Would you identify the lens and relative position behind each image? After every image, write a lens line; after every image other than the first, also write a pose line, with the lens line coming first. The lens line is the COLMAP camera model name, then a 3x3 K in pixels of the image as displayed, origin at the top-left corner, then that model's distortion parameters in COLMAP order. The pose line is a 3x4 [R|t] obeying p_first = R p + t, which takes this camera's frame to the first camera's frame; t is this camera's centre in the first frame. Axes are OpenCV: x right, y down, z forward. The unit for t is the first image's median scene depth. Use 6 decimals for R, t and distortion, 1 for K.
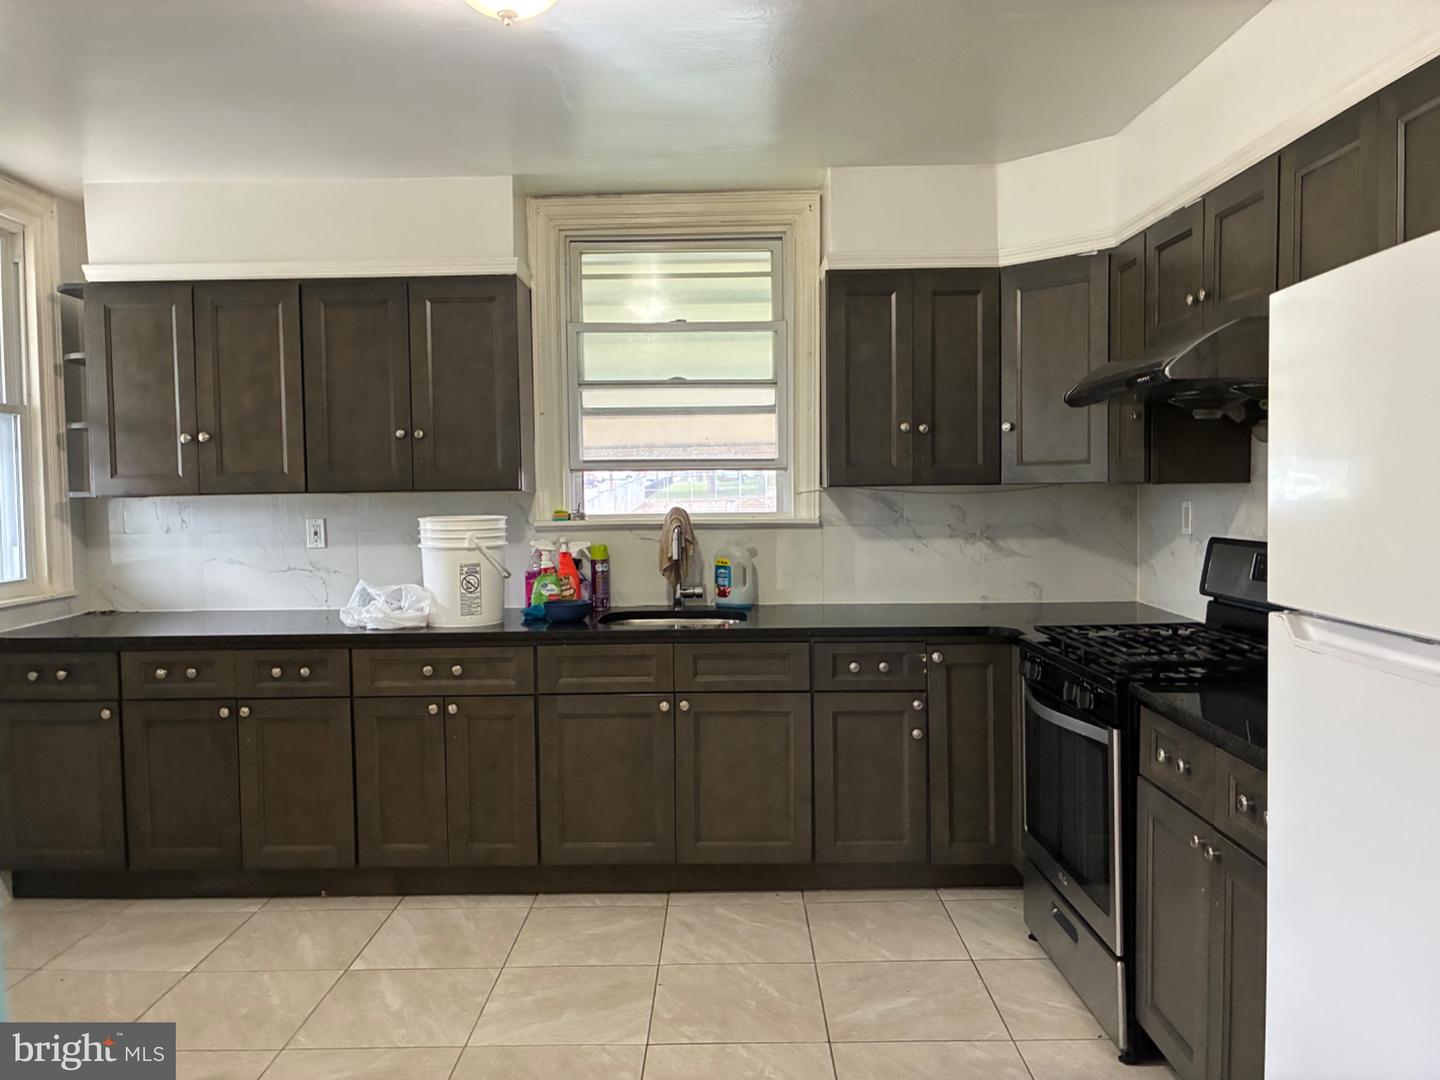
lens RADIAL K [[1092.6, 0, 717.8], [0, 1092.6, 539.4], [0, 0, 1]] dist [0.046153, -0.054732]
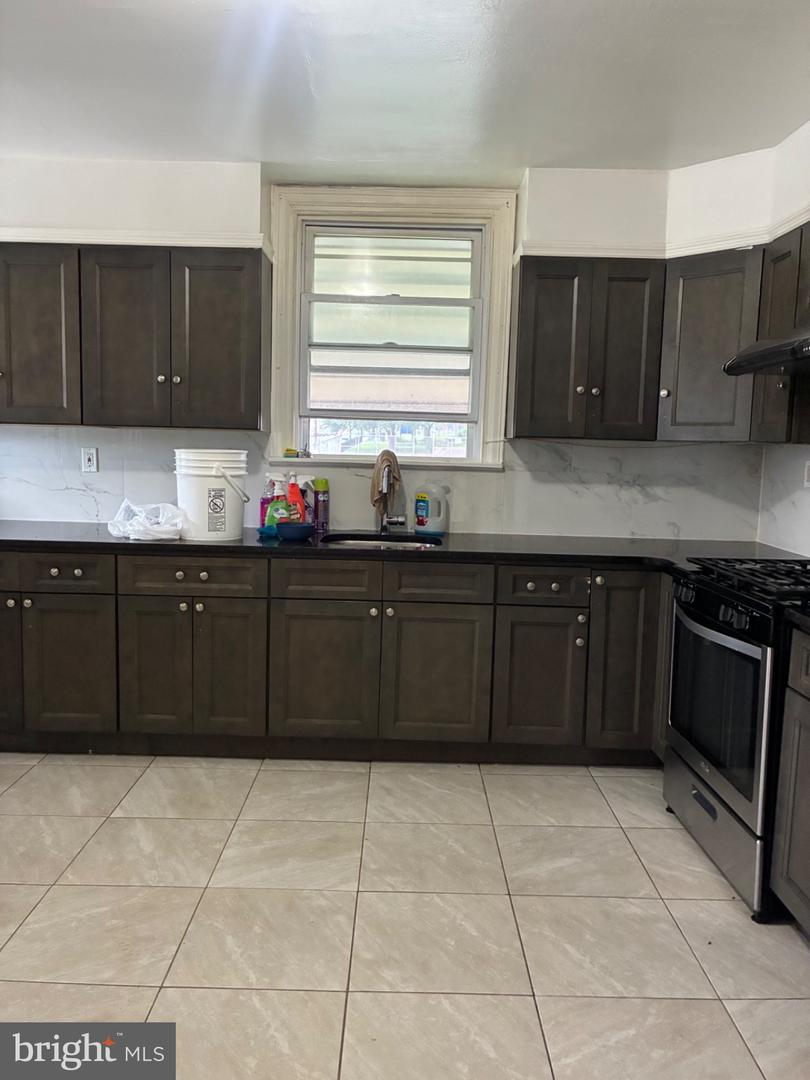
lens RADIAL K [[819.4, 0, 402.0], [0, 819.4, 532.3], [0, 0, 1]] dist [0.046153, -0.054732]
pose [[0.999144, 0.039266, 0.013016, -0.033027], [-0.039932, 0.997654, 0.055603, 0.011955], [-0.010803, -0.056075, 0.998368, 0.093148]]
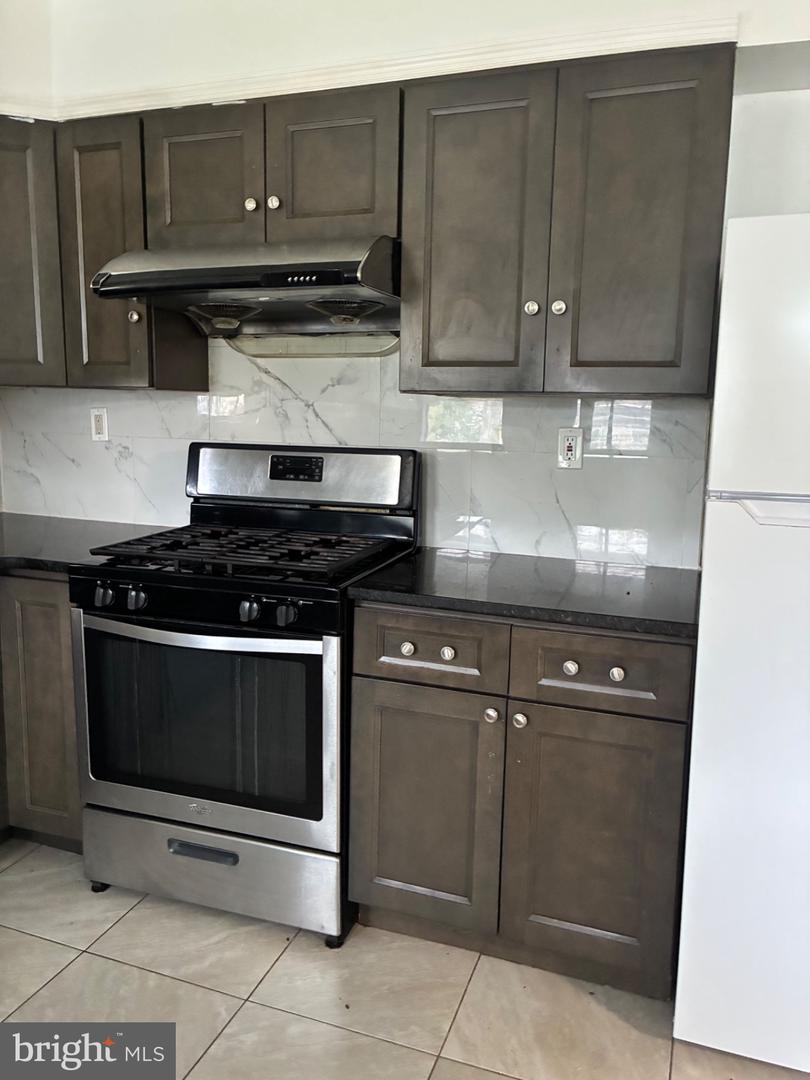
lens RADIAL K [[819.4, 0, 396.6], [0, 819.4, 529.5], [0, 0, 1]] dist [0.046153, -0.054732]
pose [[0.337283, -0.119408, 0.933800, -0.213508], [0.024588, 0.992702, 0.118059, -0.006842], [-0.941082, -0.016859, 0.337757, 0.499191]]
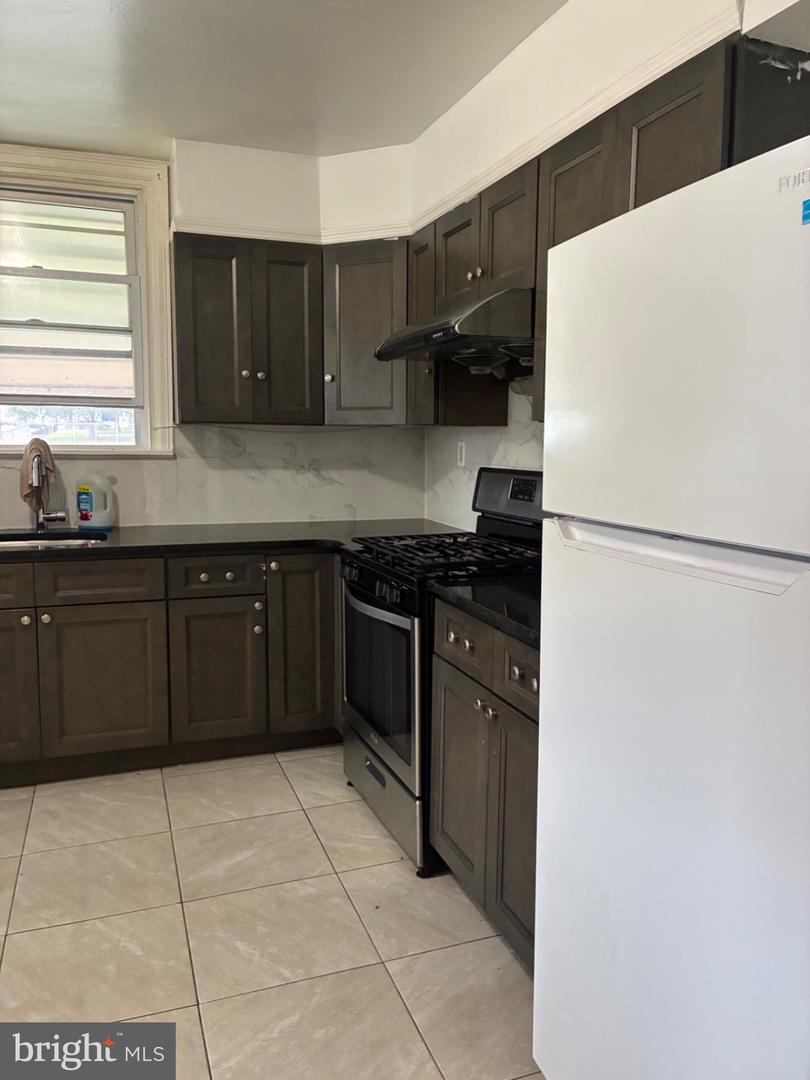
lens RADIAL K [[819.4, 0, 411.2], [0, 819.4, 530.7], [0, 0, 1]] dist [0.046153, -0.054732]
pose [[0.935187, -0.020356, 0.353569, 0.021710], [-0.002044, 0.998020, 0.062866, 0.011152], [-0.354148, -0.059514, 0.933294, 0.101228]]
